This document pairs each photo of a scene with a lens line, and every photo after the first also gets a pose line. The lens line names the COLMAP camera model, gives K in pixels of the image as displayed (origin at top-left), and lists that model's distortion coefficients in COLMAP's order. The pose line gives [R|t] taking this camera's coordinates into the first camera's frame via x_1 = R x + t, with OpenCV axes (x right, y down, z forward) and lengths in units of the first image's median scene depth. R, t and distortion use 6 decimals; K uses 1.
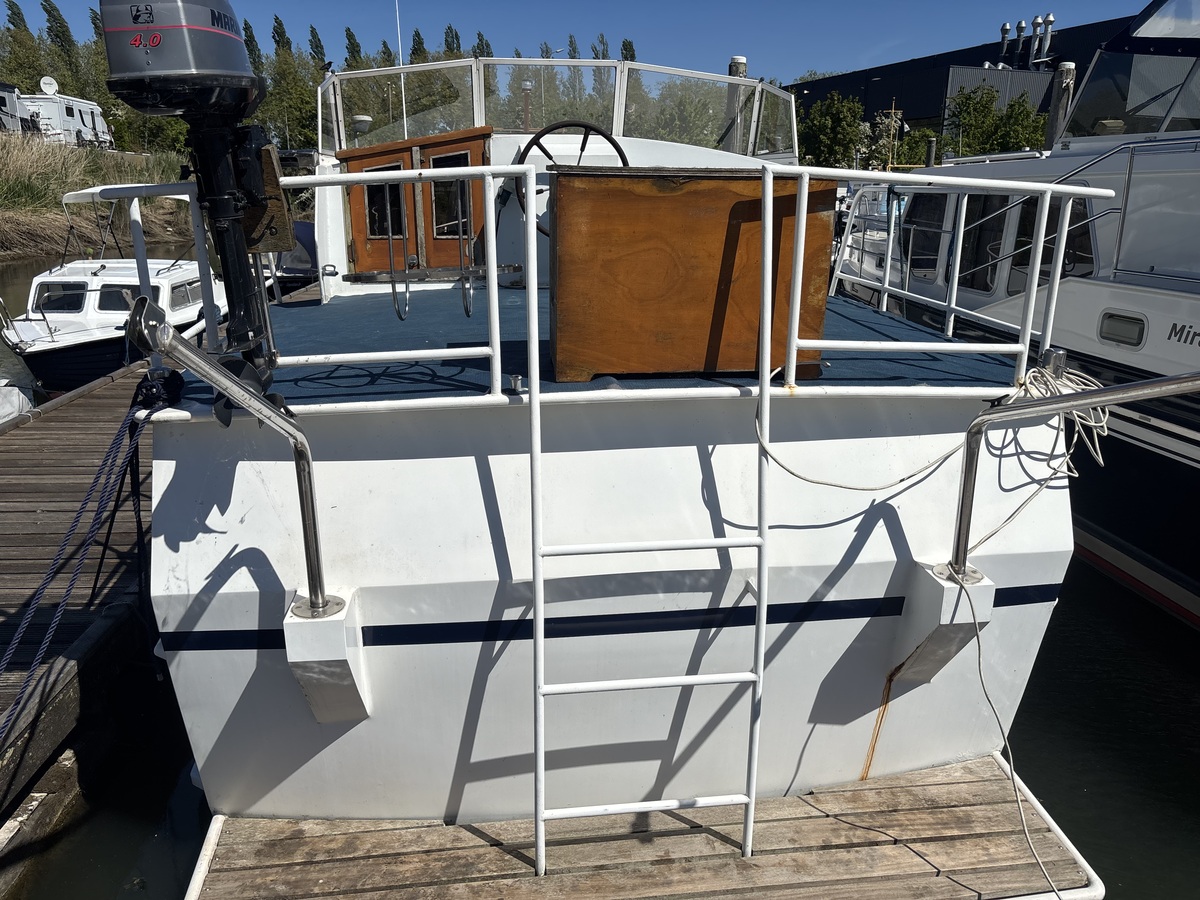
lens RADIAL K [[935.4, 0, 599.6], [0, 935.4, 447.4], [0, 0, 1]] dist [0.038383, -0.025924]
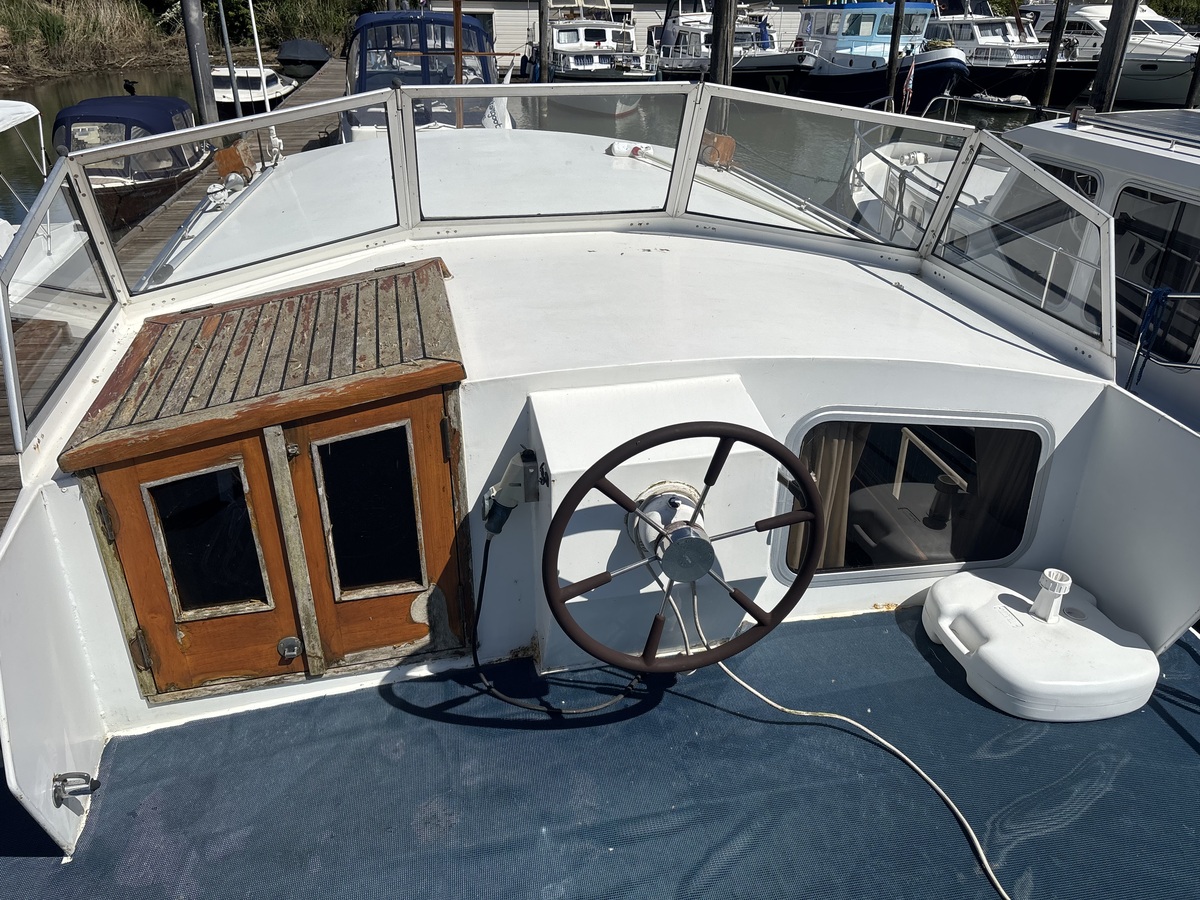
lens RADIAL K [[935.4, 0, 602.9], [0, 935.4, 455.9], [0, 0, 1]] dist [0.038383, -0.025924]
pose [[0.995596, -0.044436, 0.082545, -0.087038], [0.028073, 0.981435, 0.189728, -0.370071], [-0.089443, -0.186575, 0.978361, 0.579430]]
